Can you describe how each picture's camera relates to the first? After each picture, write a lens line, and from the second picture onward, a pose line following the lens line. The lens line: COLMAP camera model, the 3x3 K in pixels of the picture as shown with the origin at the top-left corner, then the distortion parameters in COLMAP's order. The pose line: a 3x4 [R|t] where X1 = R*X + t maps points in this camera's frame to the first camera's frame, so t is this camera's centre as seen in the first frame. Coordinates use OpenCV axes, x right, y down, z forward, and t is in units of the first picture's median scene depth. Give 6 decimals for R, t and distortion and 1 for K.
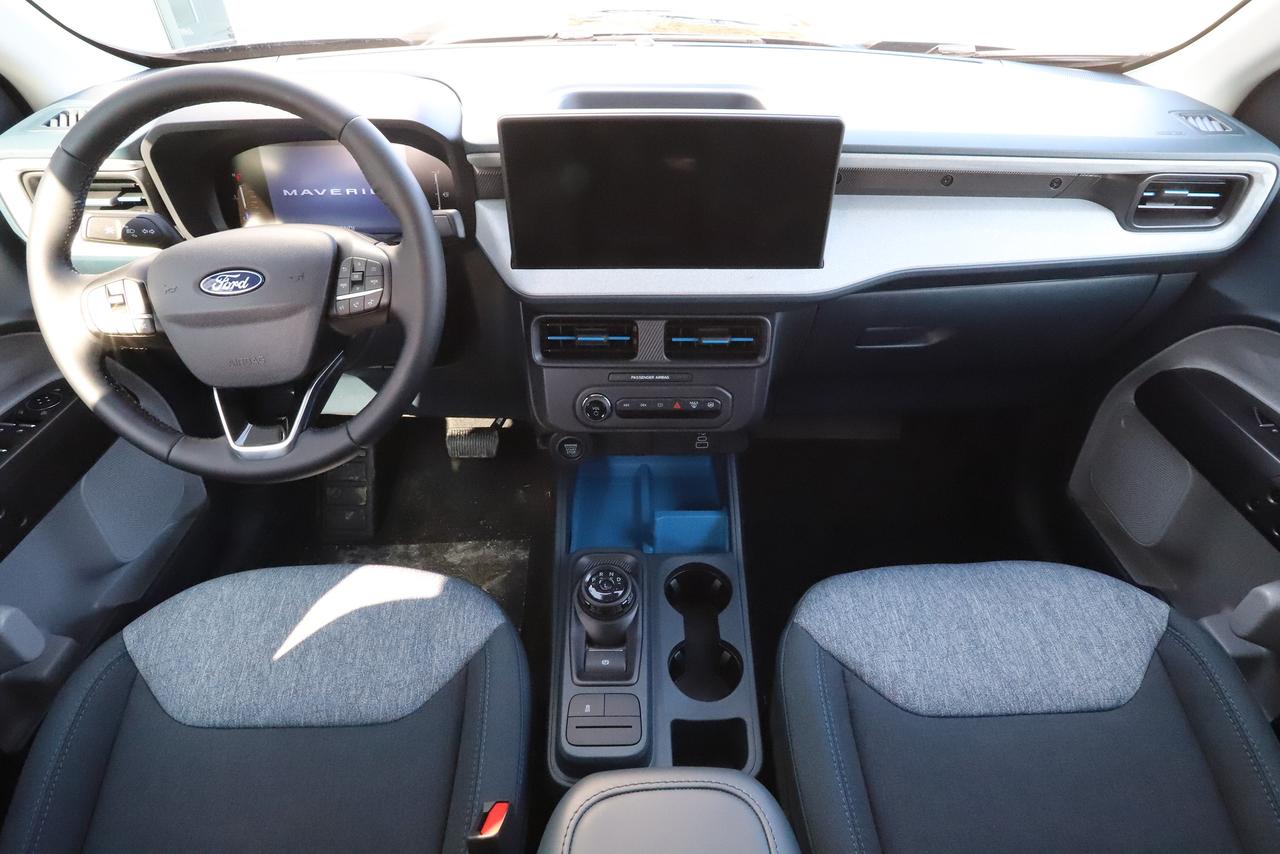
lens RADIAL K [[726.7, 0, 639.9], [0, 726.7, 424.6], [0, 0, 1]] dist [-0.022806, 0.003814]
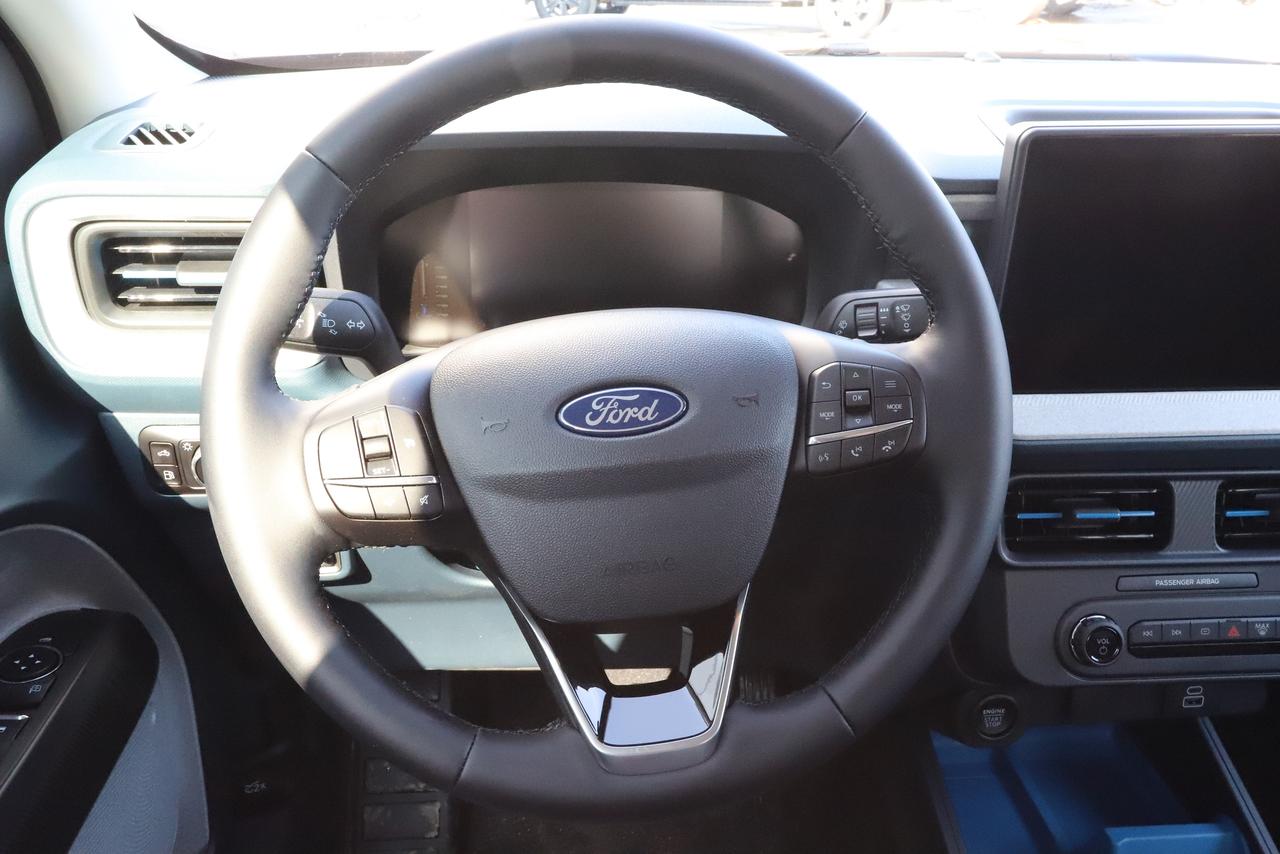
lens RADIAL K [[1058.9, 0, 634.9], [0, 1058.9, 417.7], [0, 0, 1]] dist [-0.005257, 0.014302]
pose [[0.994668, -0.012147, 0.102415, -0.519292], [0.035134, 0.973550, -0.225756, -0.019732], [-0.096964, 0.228151, 0.968786, 0.229722]]
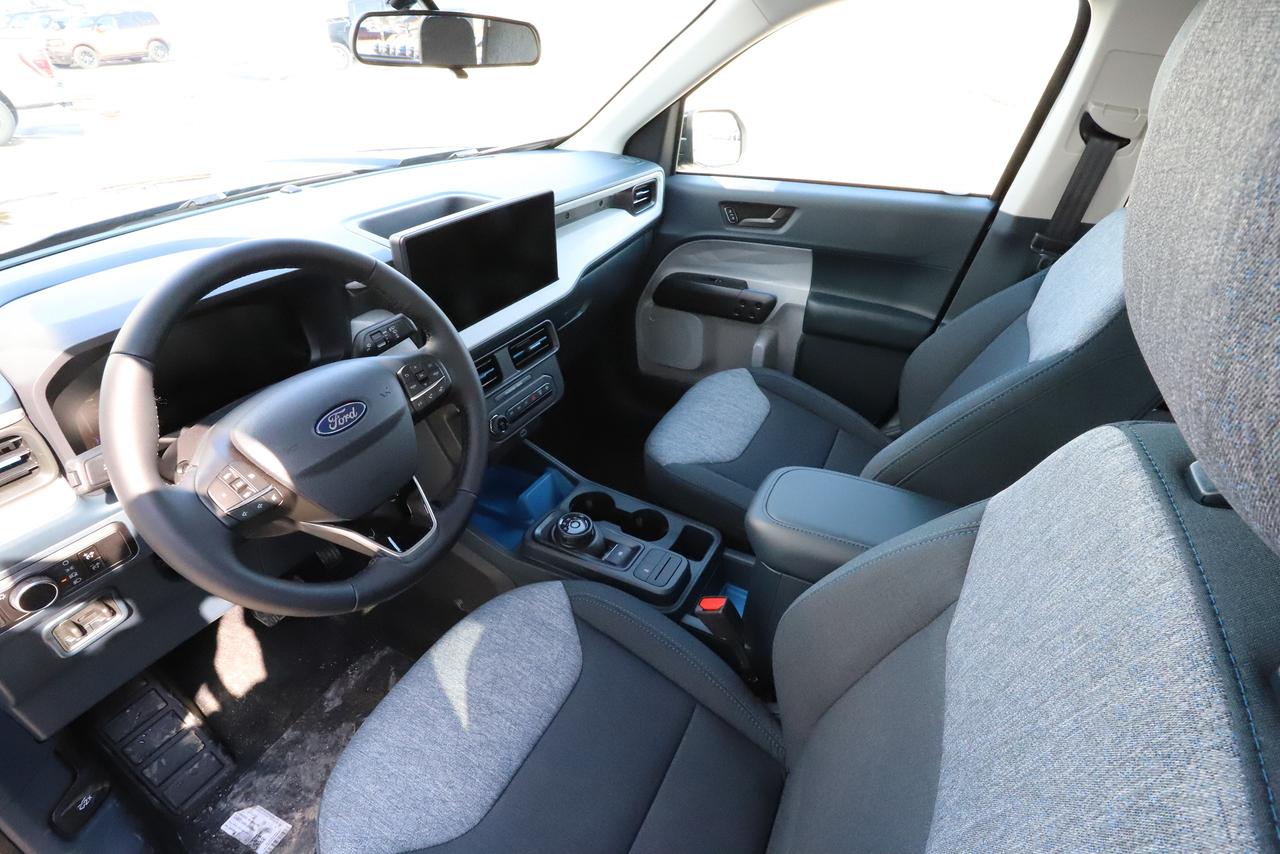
lens RADIAL K [[661.5, 0, 641.5], [0, 661.5, 426.9], [0, 0, 1]] dist [-0.004116, 0.000911]
pose [[0.474826, -0.462127, 0.748985, -0.916650], [0.541013, 0.824519, 0.165752, -0.085687], [-0.694151, 0.326508, 0.641519, 0.021840]]
